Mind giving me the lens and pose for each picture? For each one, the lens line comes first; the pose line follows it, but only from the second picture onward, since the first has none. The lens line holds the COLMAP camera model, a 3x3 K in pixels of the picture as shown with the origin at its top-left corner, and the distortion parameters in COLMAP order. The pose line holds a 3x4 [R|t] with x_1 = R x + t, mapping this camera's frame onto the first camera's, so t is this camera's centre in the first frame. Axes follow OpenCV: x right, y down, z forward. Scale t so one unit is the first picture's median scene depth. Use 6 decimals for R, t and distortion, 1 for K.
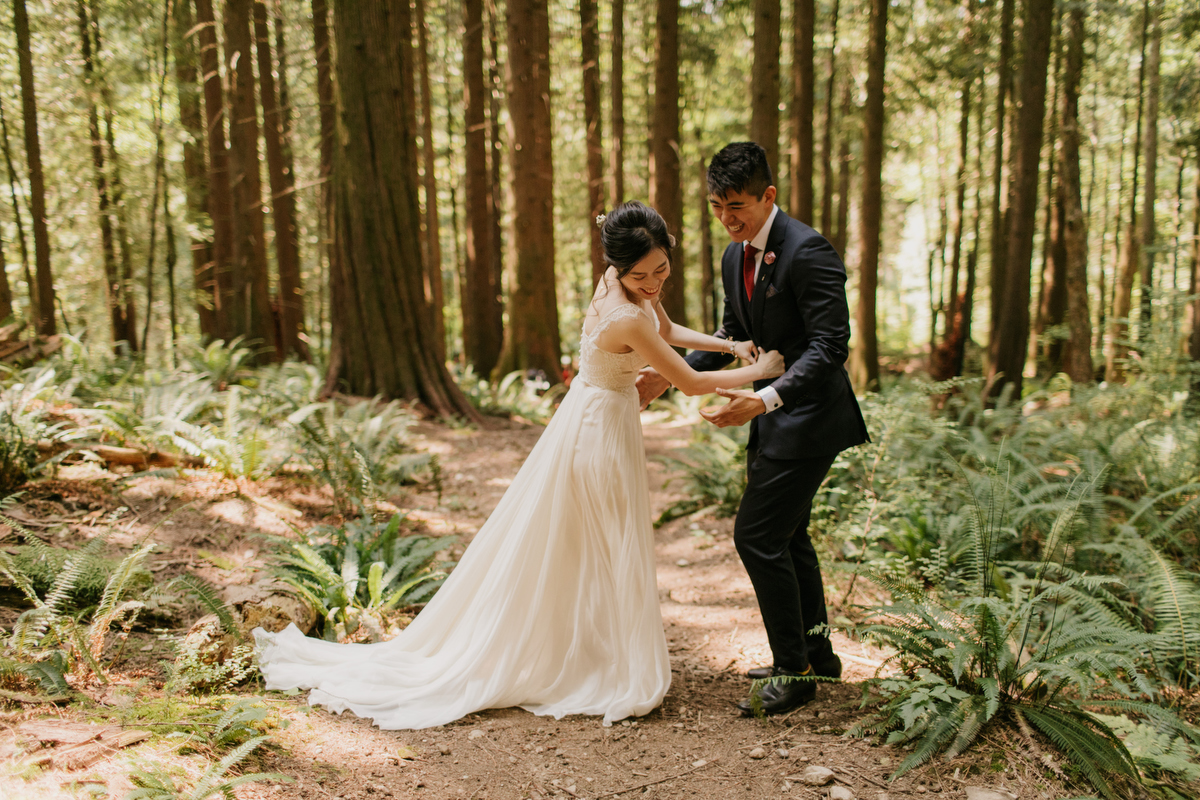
lens RADIAL K [[1166.8, 0, 576.1], [0, 1166.8, 368.4], [0, 0, 1]] dist [0.042035, -0.014933]
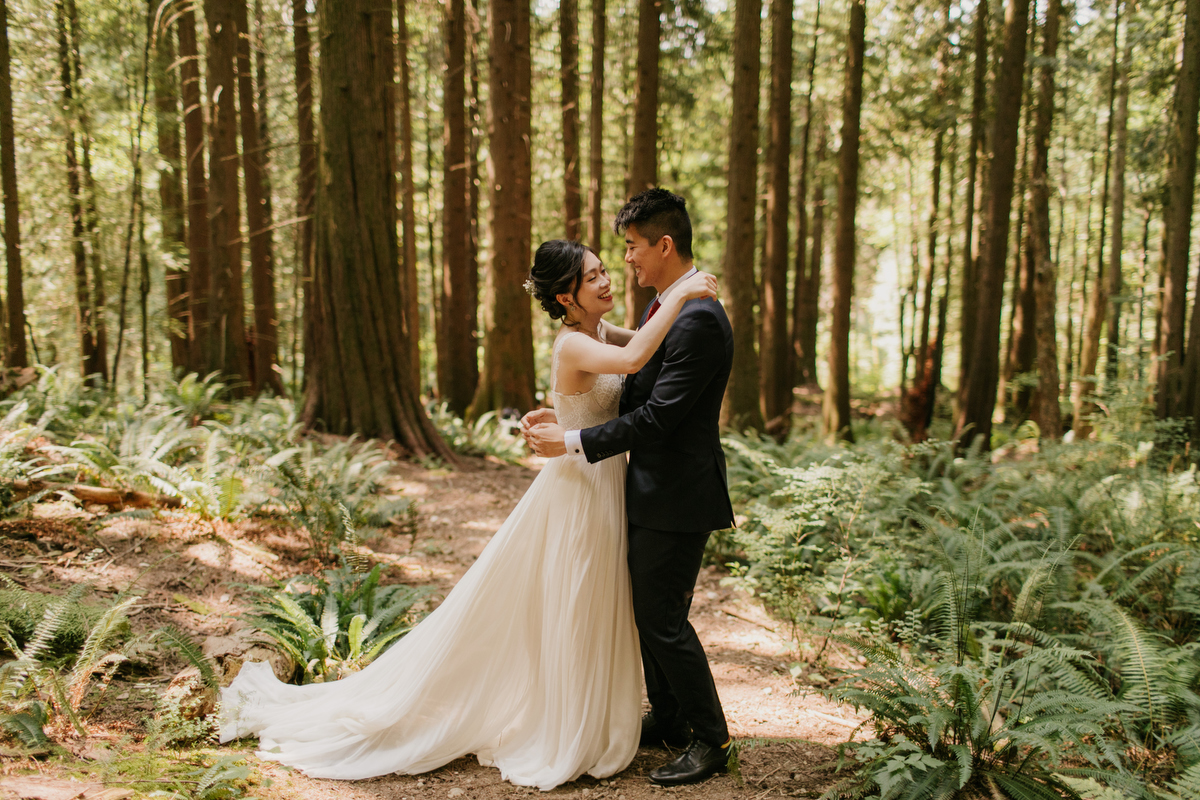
lens RADIAL K [[1166.8, 0, 576.1], [0, 1166.8, 368.4], [0, 0, 1]] dist [0.042035, -0.014933]
pose [[0.999512, 0.021147, 0.023001, -0.001342], [-0.020447, 0.999333, -0.030247, -0.002414], [-0.023626, 0.029762, 0.999278, -0.001980]]
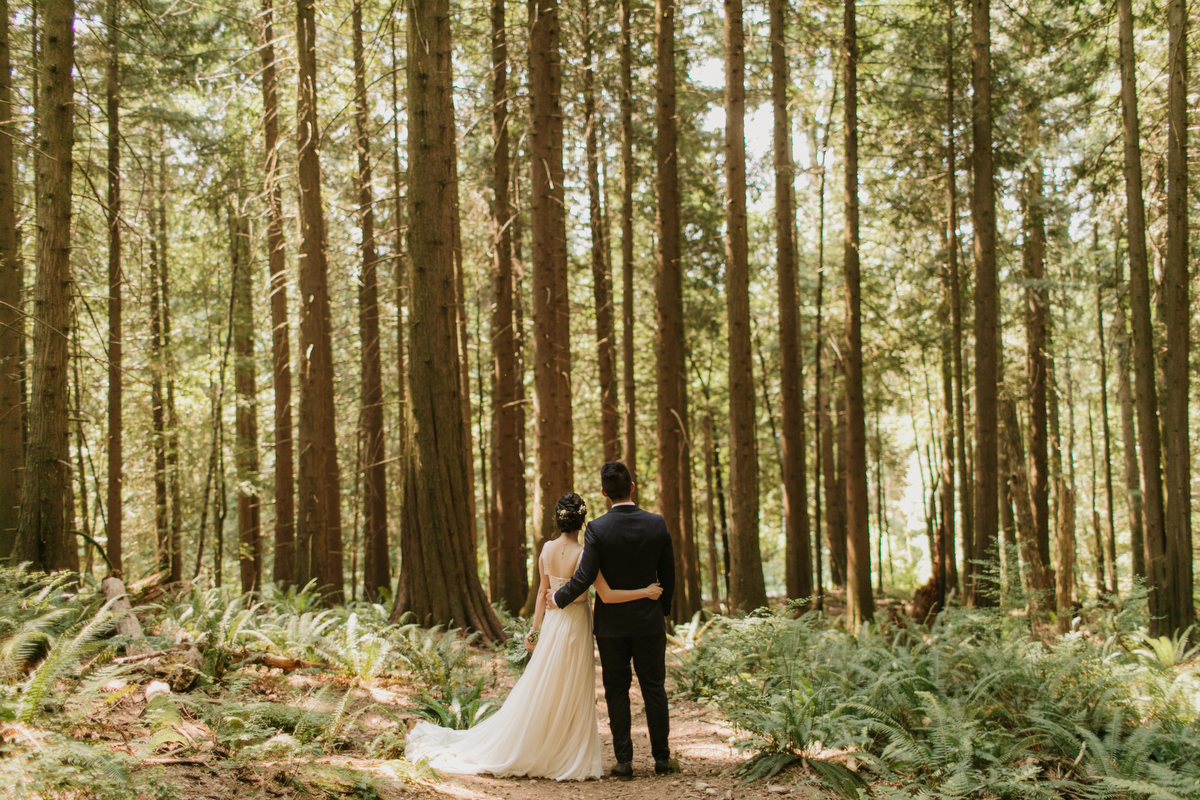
lens RADIAL K [[1166.8, 0, 576.1], [0, 1166.8, 368.4], [0, 0, 1]] dist [0.042035, -0.014933]
pose [[0.999768, -0.013635, -0.016700, 0.002937], [0.009883, 0.978274, -0.207082, 0.005018], [0.019161, 0.206868, 0.978181, -0.109436]]
